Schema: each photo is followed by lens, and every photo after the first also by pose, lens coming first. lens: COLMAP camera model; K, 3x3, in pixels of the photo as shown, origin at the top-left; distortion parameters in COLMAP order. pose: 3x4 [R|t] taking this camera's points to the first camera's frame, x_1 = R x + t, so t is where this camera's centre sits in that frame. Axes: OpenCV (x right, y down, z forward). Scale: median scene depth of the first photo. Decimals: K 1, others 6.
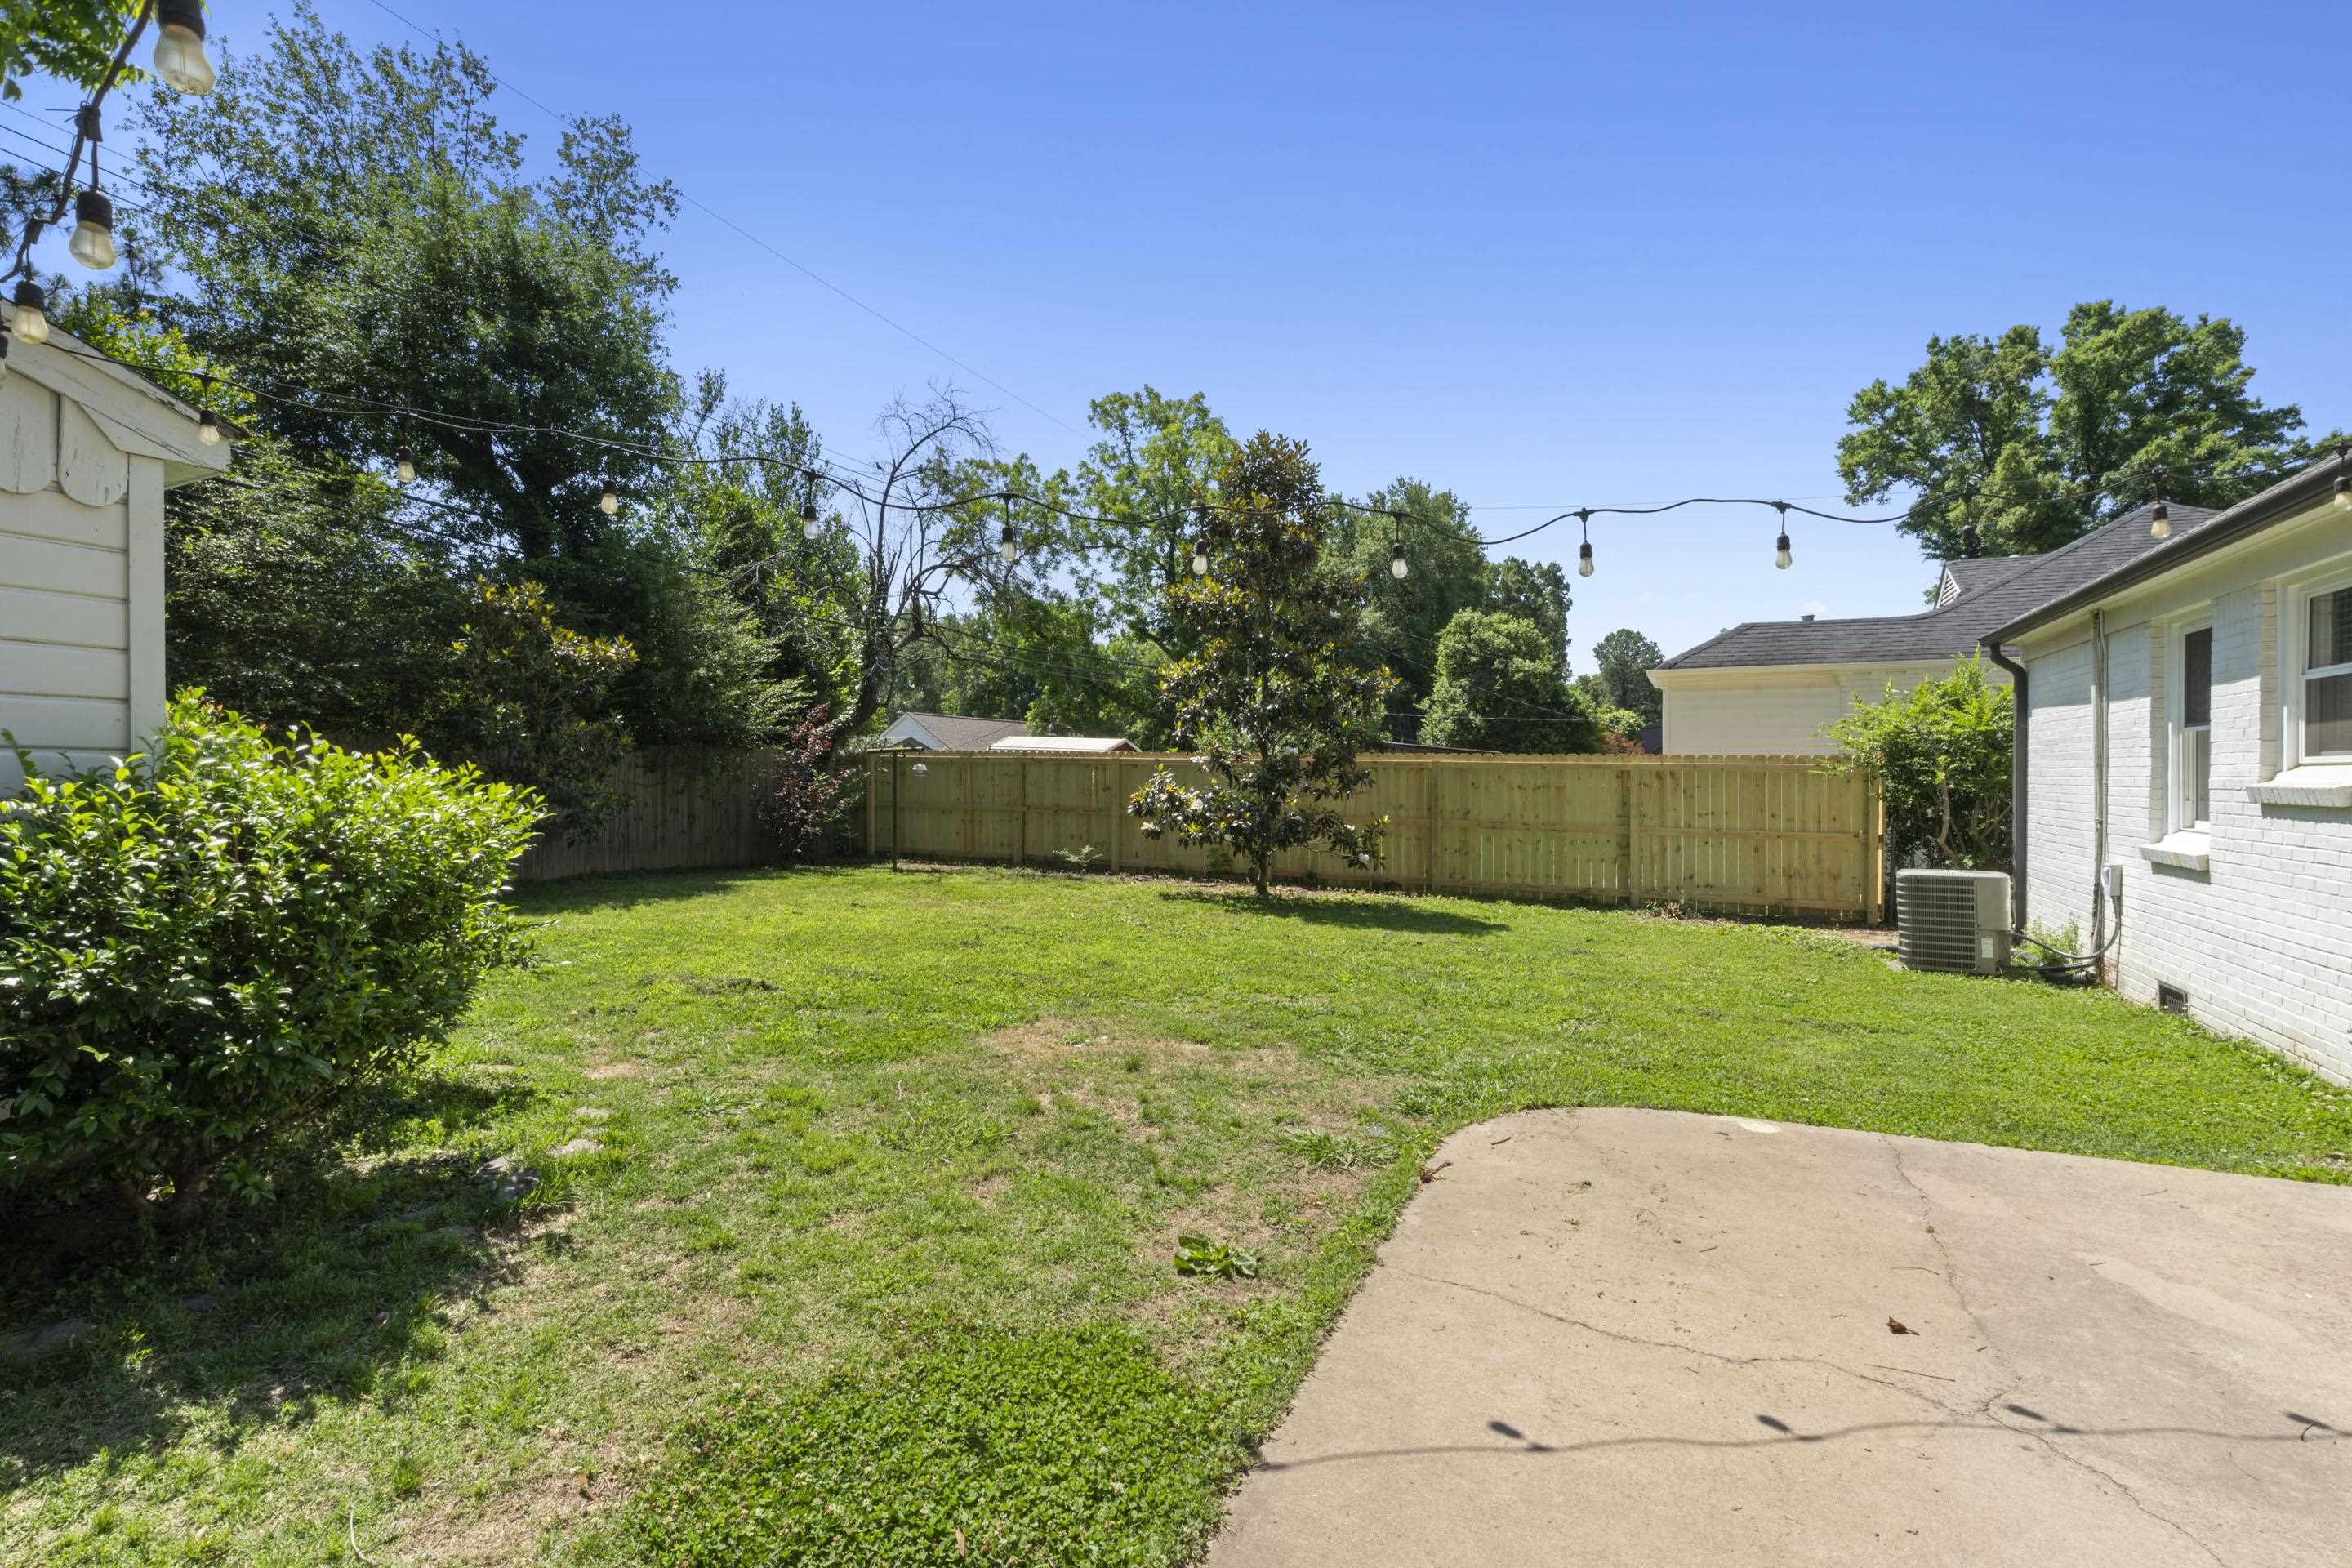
lens RADIAL K [[1066.1, 0, 1169.4], [0, 1066.1, 769.7], [0, 0, 1]] dist [0.003300, 0.000755]
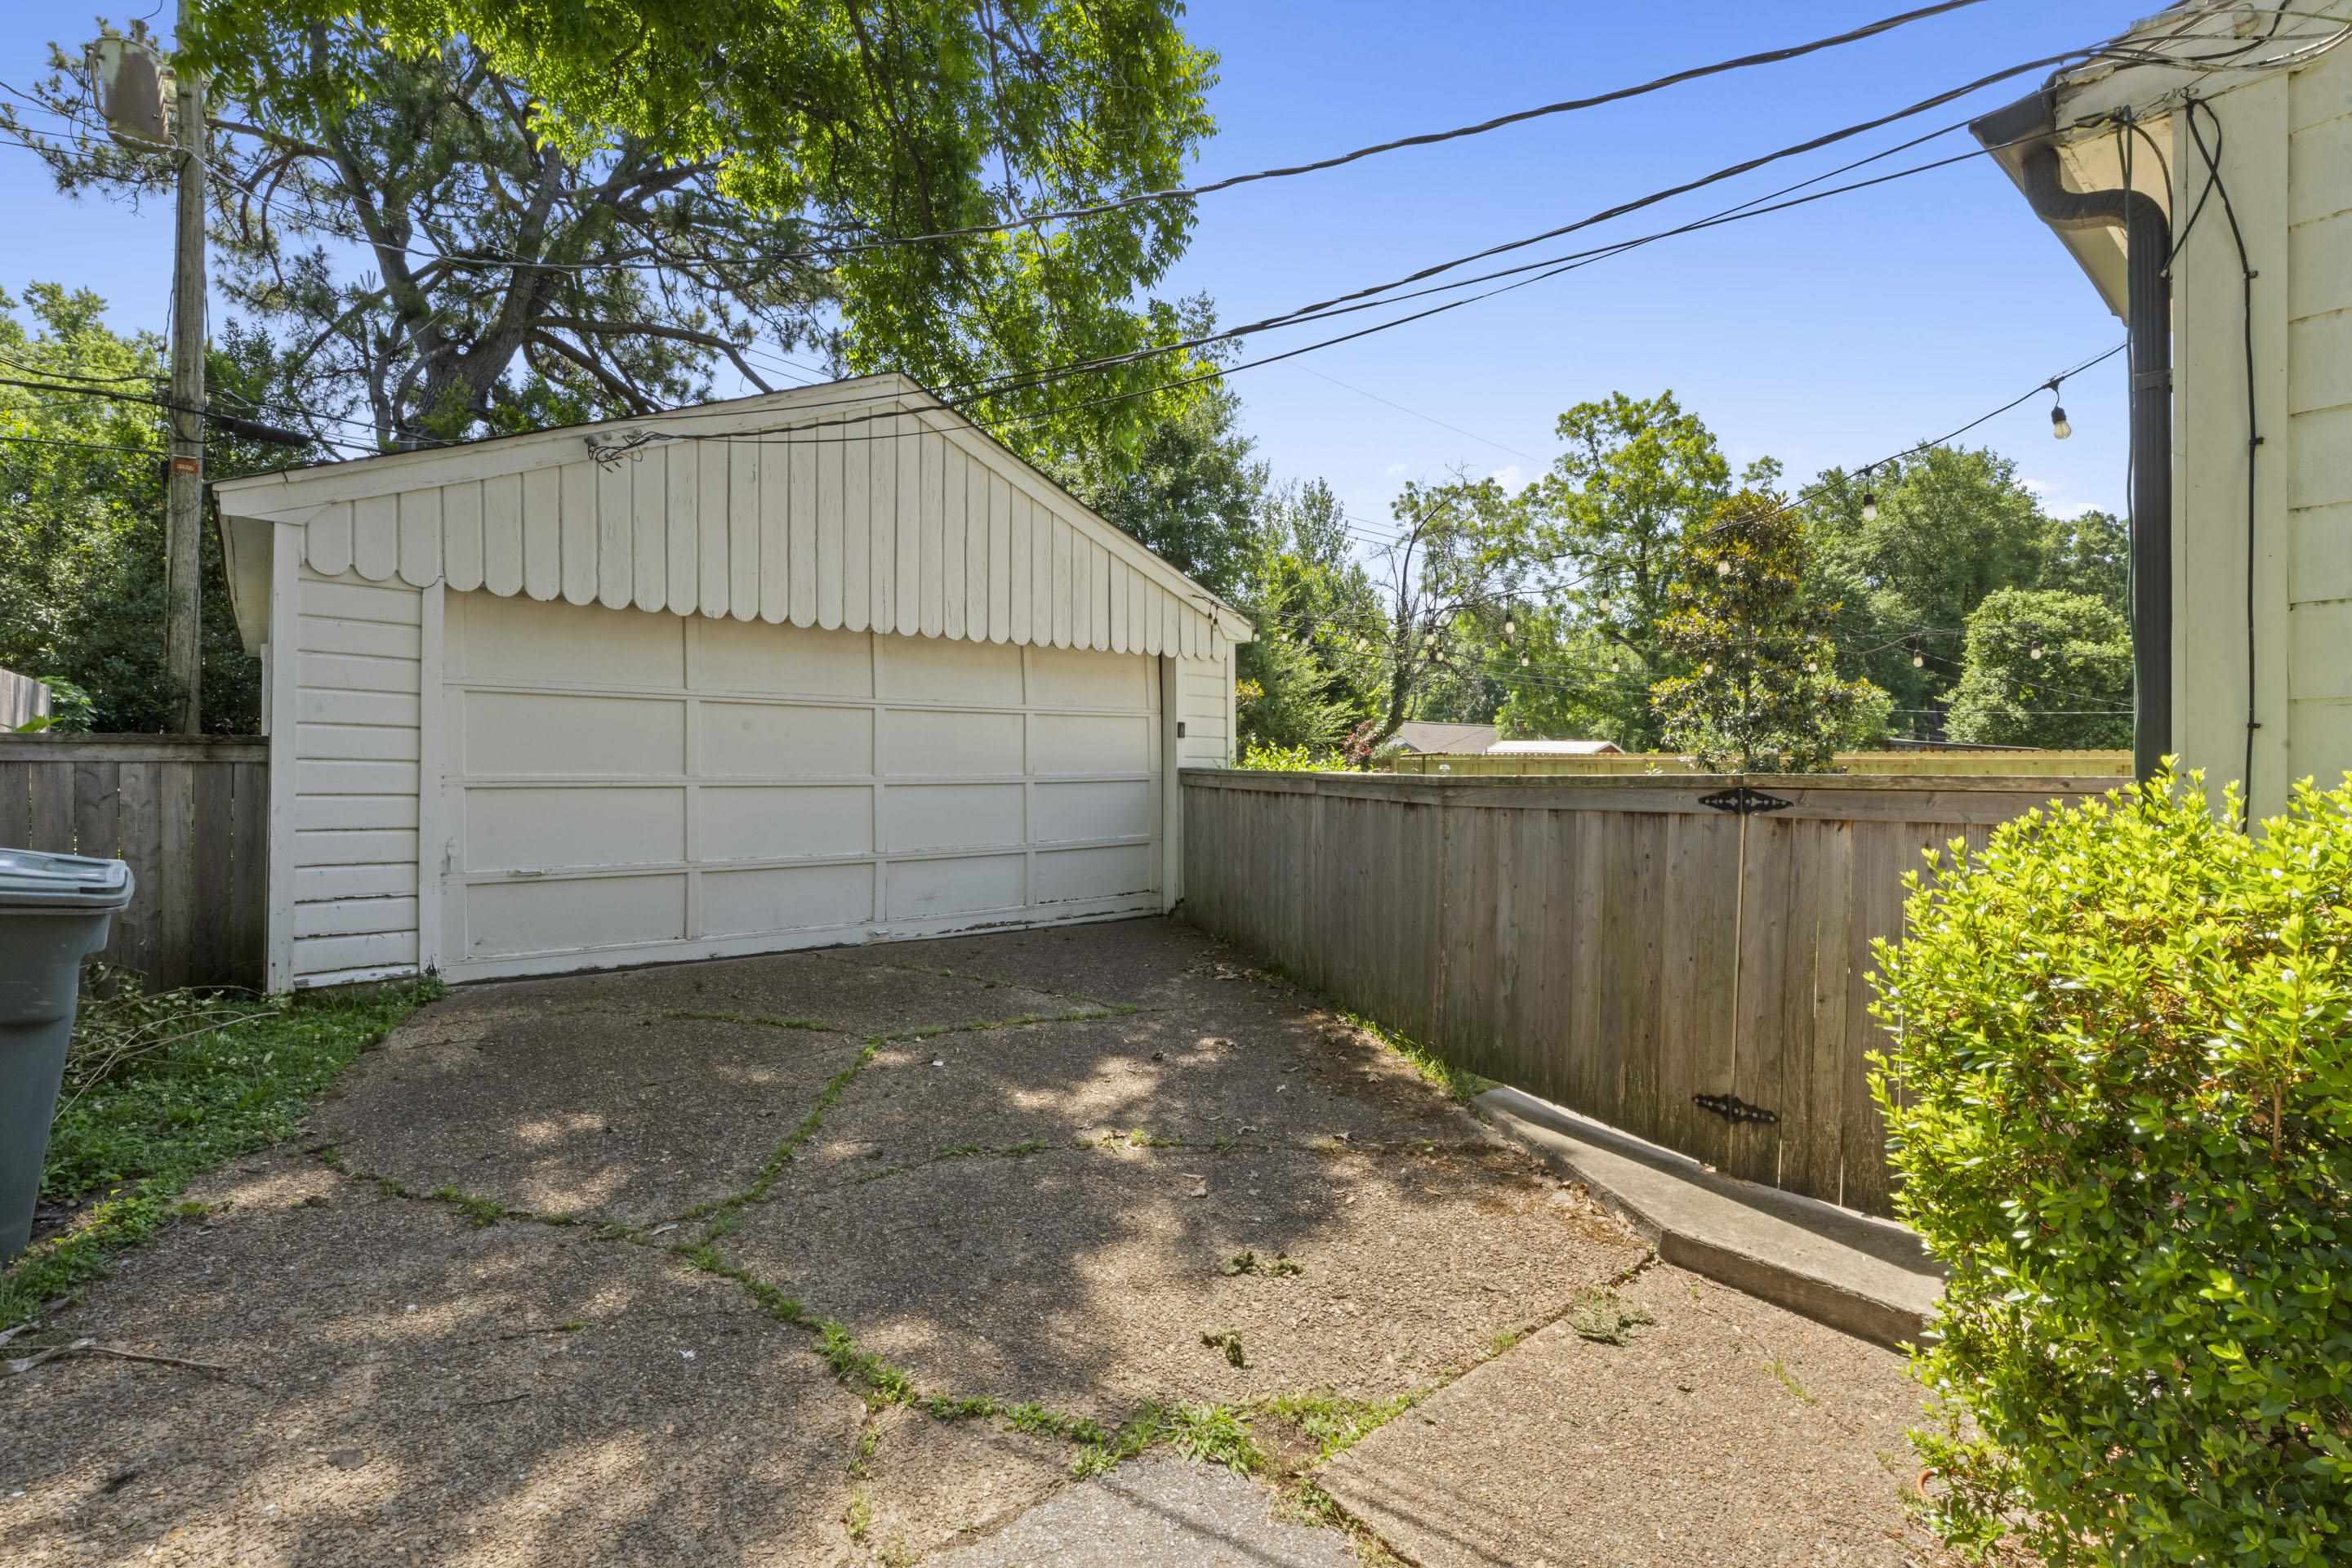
lens RADIAL K [[1066.1, 0, 1169.4], [0, 1066.1, 769.7], [0, 0, 1]] dist [0.003300, 0.000755]
pose [[0.917117, -0.005312, -0.398582, -0.008398], [0.004245, 0.999985, -0.003560, 0.001380], [0.398595, 0.001573, 0.917126, -0.106553]]
